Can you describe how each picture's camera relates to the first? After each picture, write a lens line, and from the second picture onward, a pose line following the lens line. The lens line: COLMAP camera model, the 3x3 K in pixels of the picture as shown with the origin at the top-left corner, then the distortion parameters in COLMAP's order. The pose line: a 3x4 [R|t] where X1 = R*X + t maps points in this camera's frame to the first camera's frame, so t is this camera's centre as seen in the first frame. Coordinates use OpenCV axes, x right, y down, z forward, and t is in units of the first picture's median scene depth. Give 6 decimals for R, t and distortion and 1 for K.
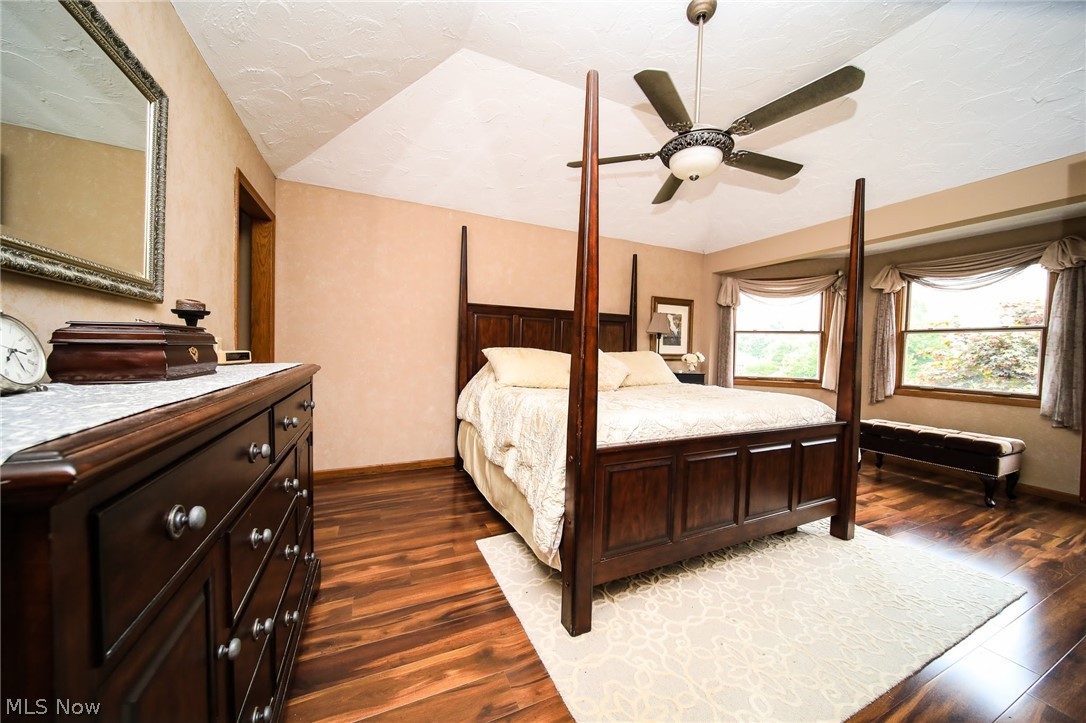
lens RADIAL K [[378.7, 0, 546.8], [0, 378.7, 362.4], [0, 0, 1]] dist [-0.000116, 0.000039]
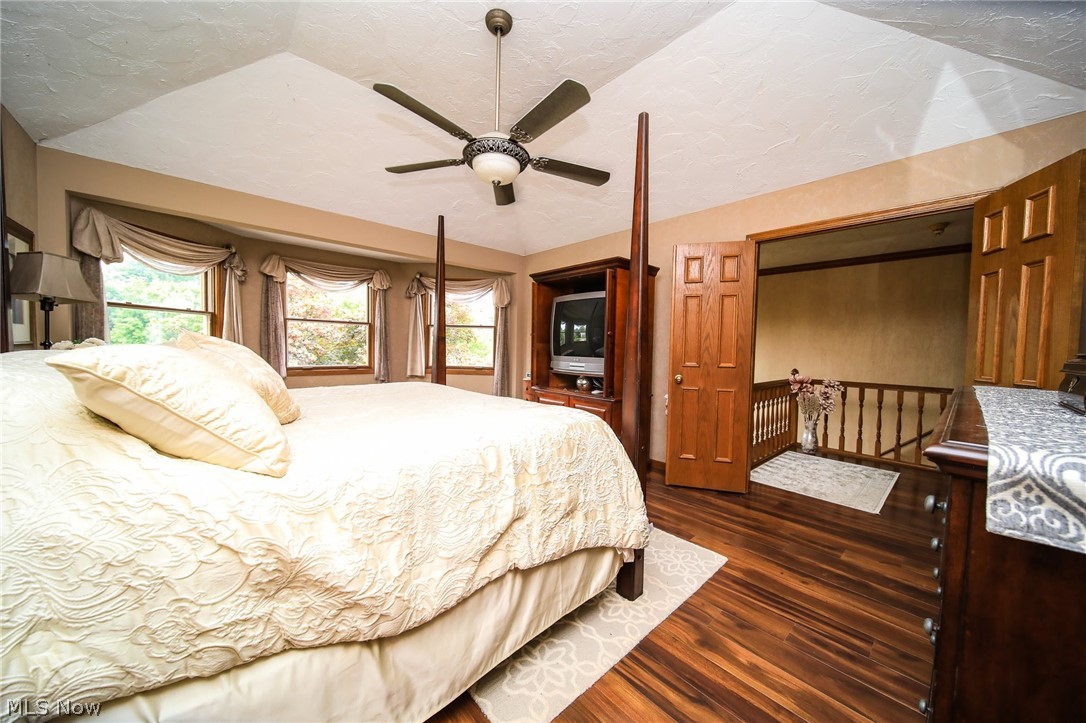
lens RADIAL K [[378.7, 0, 546.8], [0, 378.7, 360.9], [0, 0, 1]] dist [-0.000116, 0.000039]
pose [[-0.298313, -0.064622, 0.952278, -0.878013], [0.001931, 0.997662, 0.068307, -0.085714], [-0.954466, 0.022216, -0.297491, 1.526243]]
